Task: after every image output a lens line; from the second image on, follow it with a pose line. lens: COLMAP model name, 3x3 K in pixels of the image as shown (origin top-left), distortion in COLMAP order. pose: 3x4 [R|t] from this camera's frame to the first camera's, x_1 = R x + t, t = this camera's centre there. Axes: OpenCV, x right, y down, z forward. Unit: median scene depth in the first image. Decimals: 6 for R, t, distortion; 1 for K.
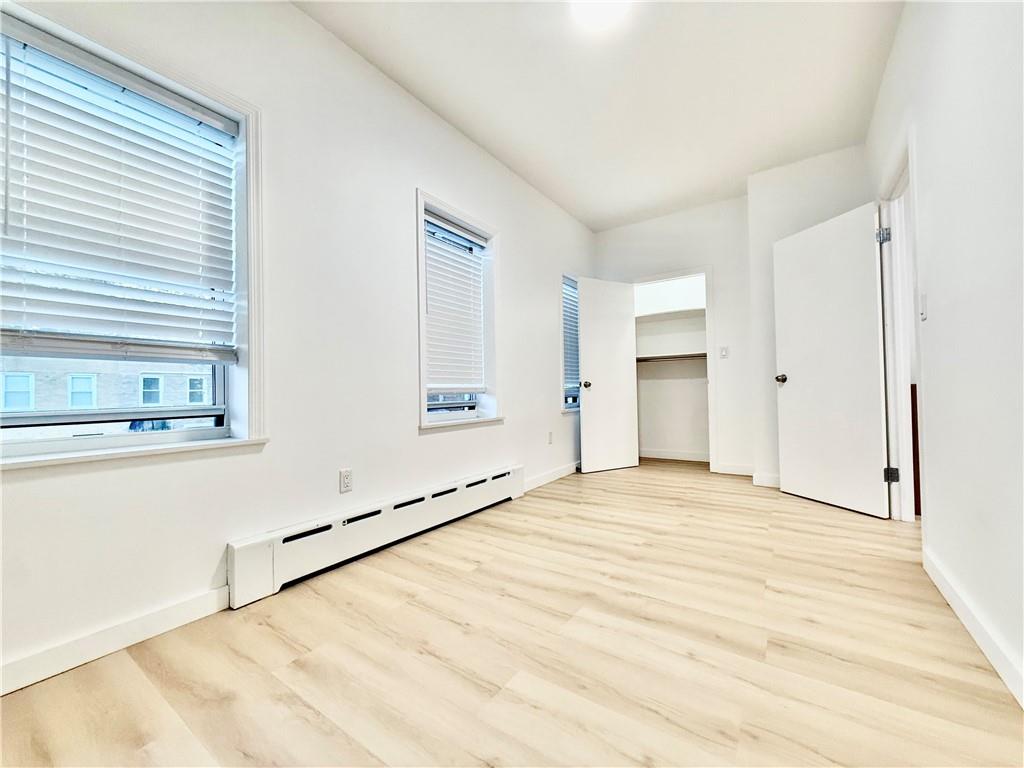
lens RADIAL K [[406.5, 0, 513.9], [0, 406.5, 385.1], [0, 0, 1]] dist [-0.001384, 0.000114]
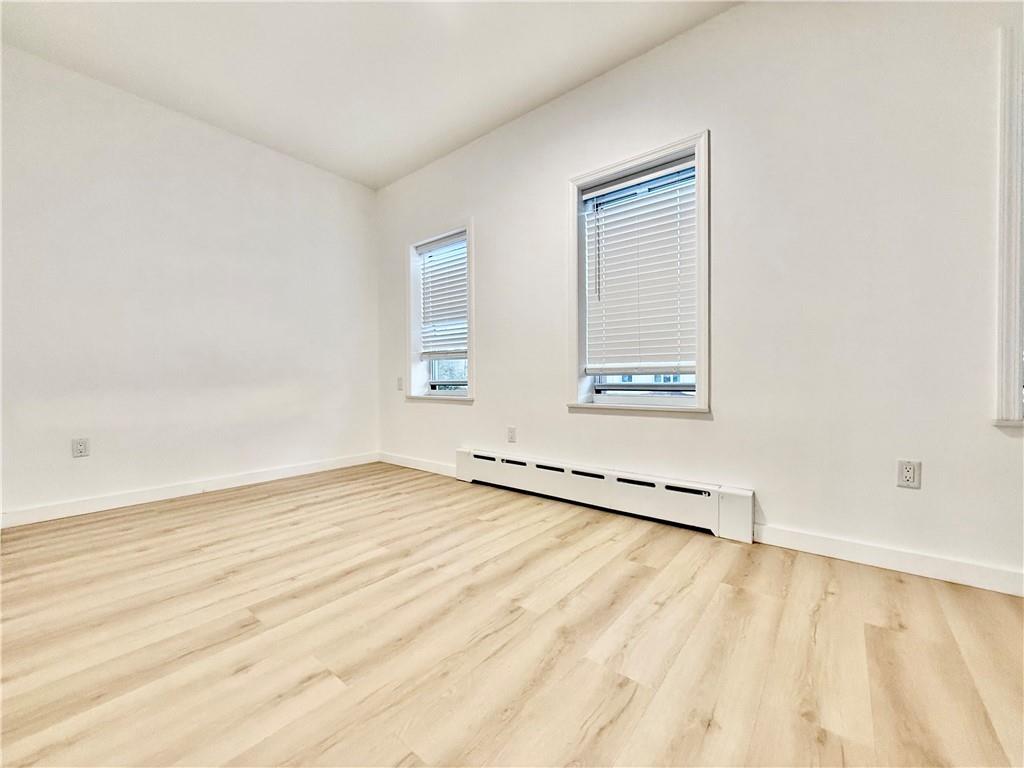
lens RADIAL K [[406.5, 0, 510.0], [0, 406.5, 382.4], [0, 0, 1]] dist [-0.001384, 0.000114]
pose [[-0.074212, 0.025617, -0.996913, 1.085611], [0.023364, 0.999440, 0.023943, 0.017950], [0.996969, -0.021515, -0.074769, 1.181055]]
